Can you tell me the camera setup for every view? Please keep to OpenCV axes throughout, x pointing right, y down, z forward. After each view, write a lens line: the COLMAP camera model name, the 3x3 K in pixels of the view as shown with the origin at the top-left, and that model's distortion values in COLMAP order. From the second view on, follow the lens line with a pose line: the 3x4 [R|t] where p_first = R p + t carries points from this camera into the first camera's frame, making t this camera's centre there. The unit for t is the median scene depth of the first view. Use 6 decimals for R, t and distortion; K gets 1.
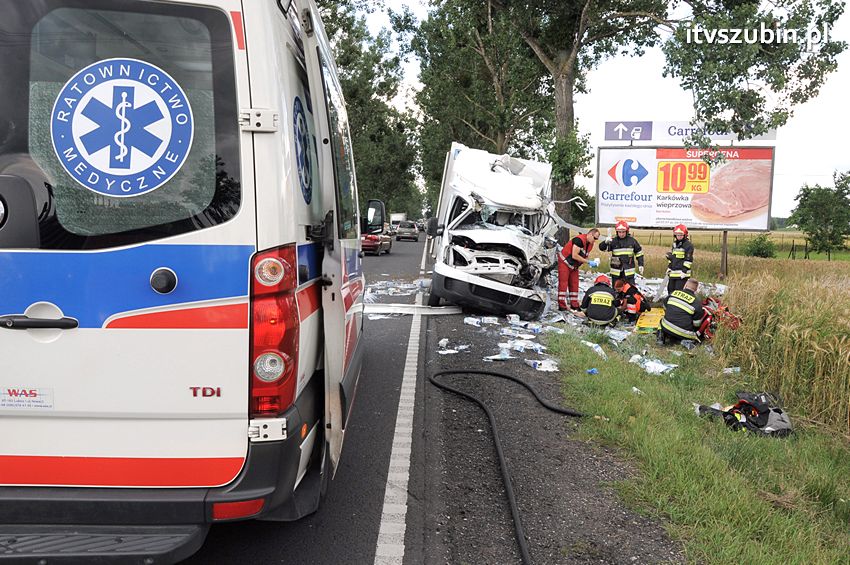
lens RADIAL K [[672.5, 0, 425.0], [0, 672.5, 282.5], [0, 0, 1]] dist [-0.160293, 0.142199]
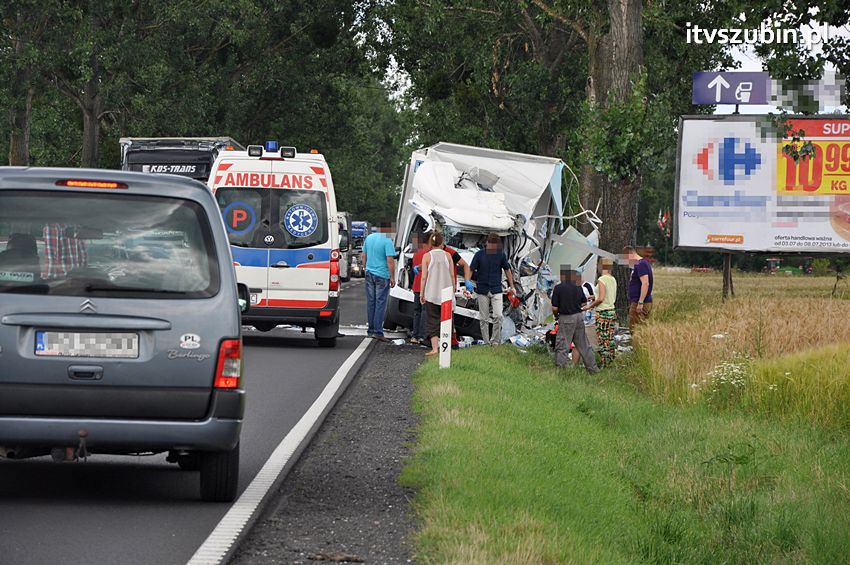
lens RADIAL K [[4272.8, 0, 425.0], [0, 4272.8, 282.5], [0, 0, 1]] dist [1.886851, -0.402117]
pose [[0.999999, 0.000379, -0.000991, 0.065726], [-0.000459, 0.996601, -0.082381, 0.432961], [0.000956, 0.082382, 0.996600, -4.708070]]
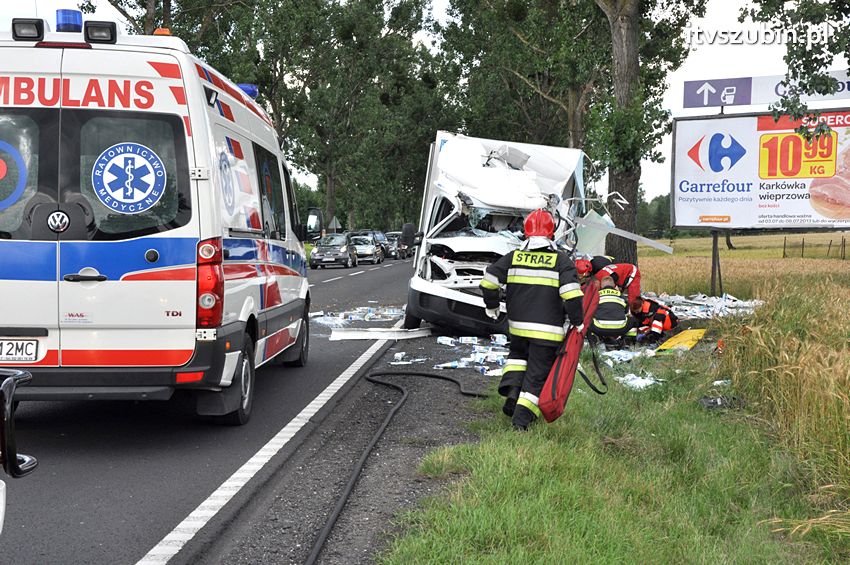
lens RADIAL K [[1163.8, 0, 425.0], [0, 1163.8, 282.5], [0, 0, 1]] dist [0.117957, 0.054542]
pose [[0.998110, -0.021358, -0.057614, 0.109129], [0.018516, 0.998606, -0.049430, 0.046840], [0.058589, 0.048270, 0.997115, -0.431363]]
